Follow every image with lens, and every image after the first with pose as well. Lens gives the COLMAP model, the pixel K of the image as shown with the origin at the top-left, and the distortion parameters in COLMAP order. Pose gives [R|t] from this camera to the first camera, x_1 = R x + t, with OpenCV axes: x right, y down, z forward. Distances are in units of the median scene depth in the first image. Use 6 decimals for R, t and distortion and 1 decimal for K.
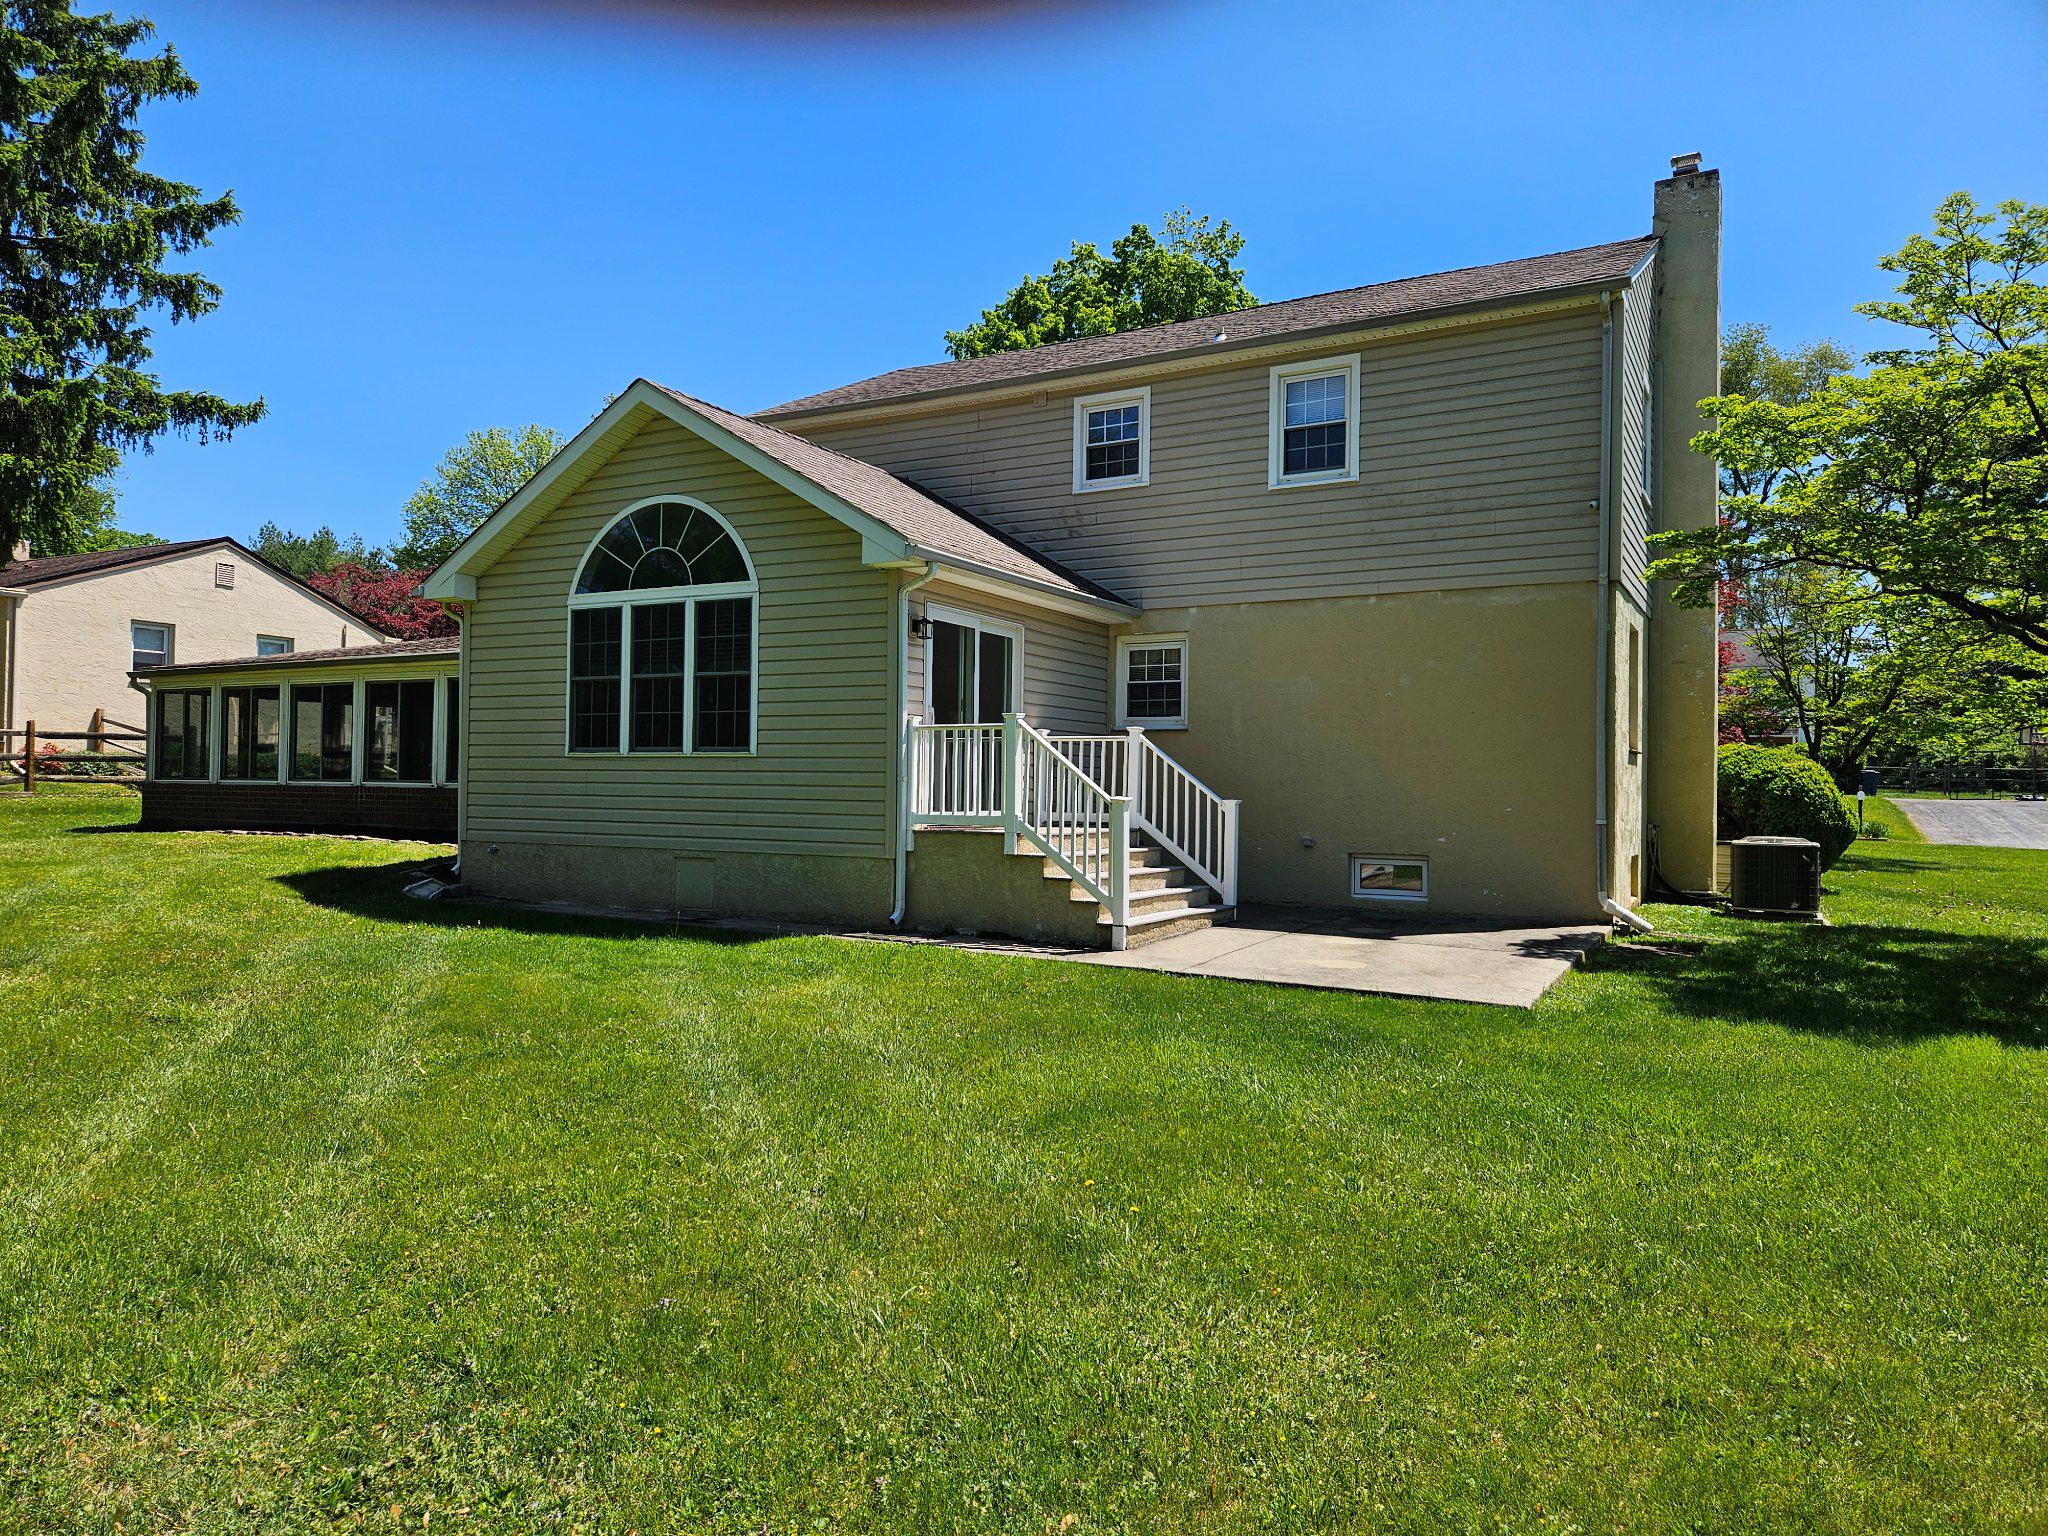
lens RADIAL K [[1360.7, 0, 1033.3], [0, 1360.7, 754.7], [0, 0, 1]] dist [0.046796, -0.021087]
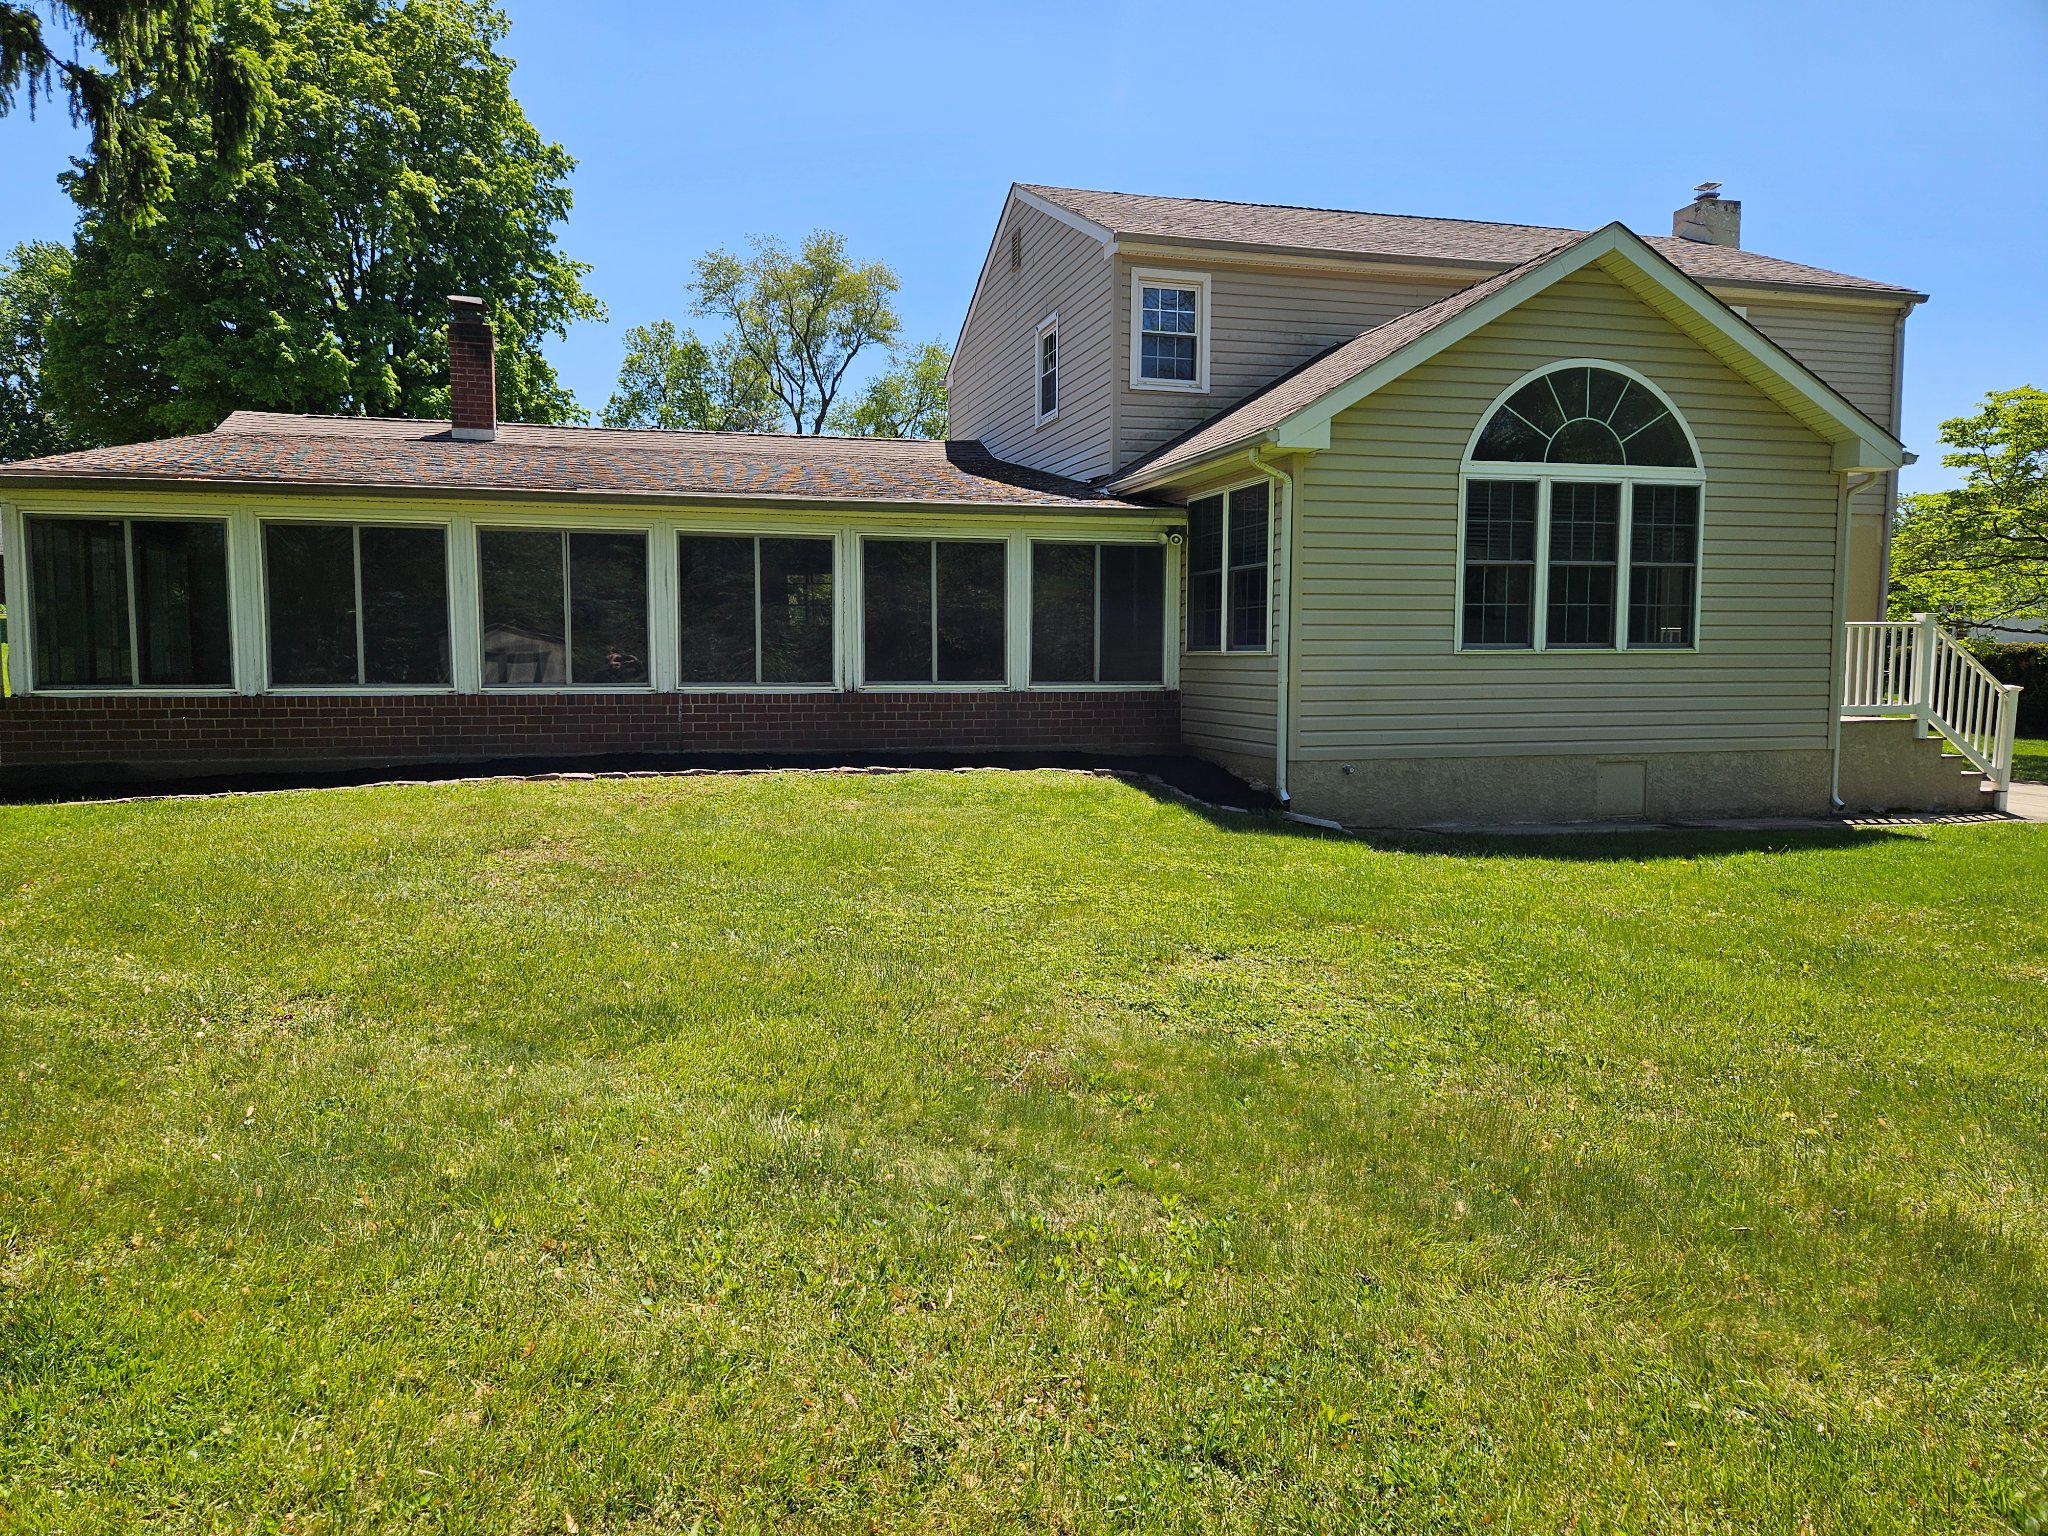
lens RADIAL K [[1360.7, 0, 1023.0], [0, 1360.7, 782.5], [0, 0, 1]] dist [0.046796, -0.021087]
pose [[0.725606, -0.066067, 0.684931, -1.172139], [0.000216, 0.995402, 0.095786, -0.000674], [-0.688110, -0.069355, 0.722284, 0.588712]]
